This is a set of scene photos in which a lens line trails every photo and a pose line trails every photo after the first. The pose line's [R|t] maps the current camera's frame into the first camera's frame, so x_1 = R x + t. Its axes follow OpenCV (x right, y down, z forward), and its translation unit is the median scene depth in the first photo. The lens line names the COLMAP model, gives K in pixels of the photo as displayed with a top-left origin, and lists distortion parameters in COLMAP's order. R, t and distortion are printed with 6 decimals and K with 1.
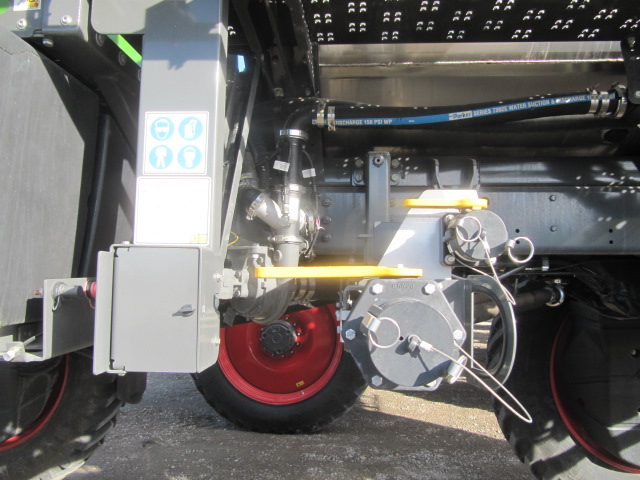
lens RADIAL K [[543.2, 0, 321.7], [0, 543.2, 241.7], [0, 0, 1]] dist [-0.050142, 0.032447]
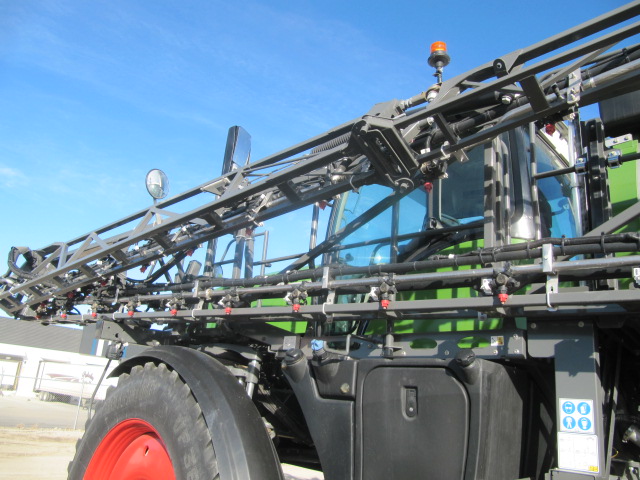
lens RADIAL K [[543.2, 0, 321.5], [0, 543.2, 238.3], [0, 0, 1]] dist [-0.050142, 0.032447]
pose [[0.790350, -0.134671, -0.597671, 0.254626], [-0.026778, 0.967016, -0.253304, -0.284343], [0.612070, 0.216204, 0.760675, -1.209539]]
